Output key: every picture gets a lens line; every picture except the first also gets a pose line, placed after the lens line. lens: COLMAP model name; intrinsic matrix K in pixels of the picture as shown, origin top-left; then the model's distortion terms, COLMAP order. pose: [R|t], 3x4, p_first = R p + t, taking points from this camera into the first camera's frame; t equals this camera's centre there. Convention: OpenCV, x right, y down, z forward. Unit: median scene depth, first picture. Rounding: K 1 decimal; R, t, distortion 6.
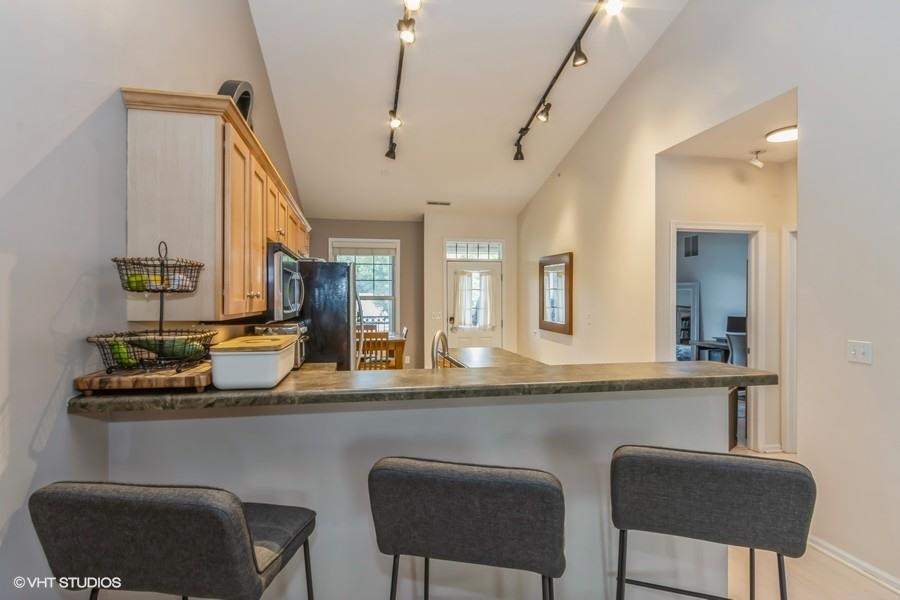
lens RADIAL K [[465.5, 0, 450.0], [0, 465.5, 300.0], [0, 0, 1]] dist [0.001045, 0.000667]
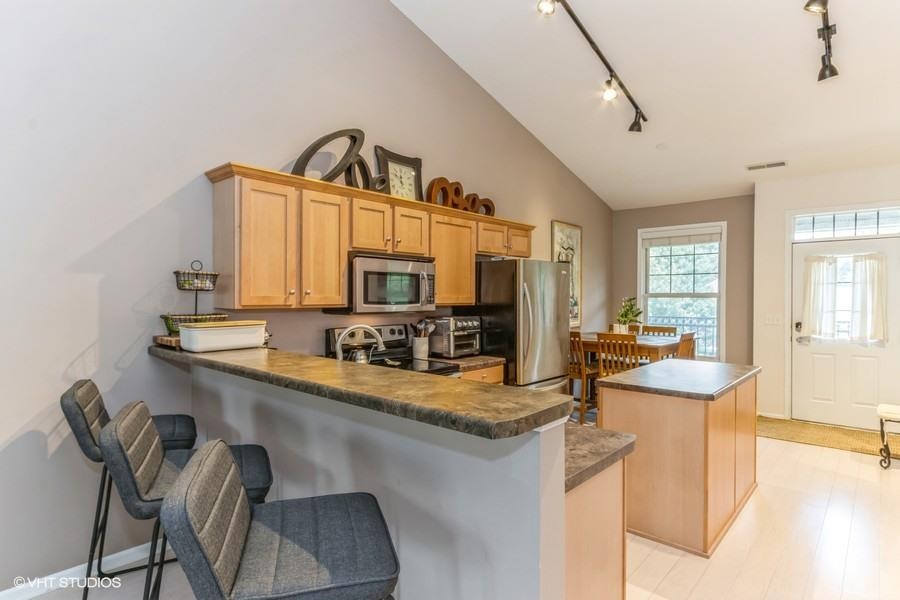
lens RADIAL K [[483.0, 0, 449.4], [0, 483.0, 303.9], [0, 0, 1]] dist [-0.001615, -0.000262]
pose [[0.599700, 0.012993, -0.800119, 0.288899], [-0.003466, 0.999901, 0.013639, 0.000457], [0.800217, -0.005406, 0.599686, 0.147274]]
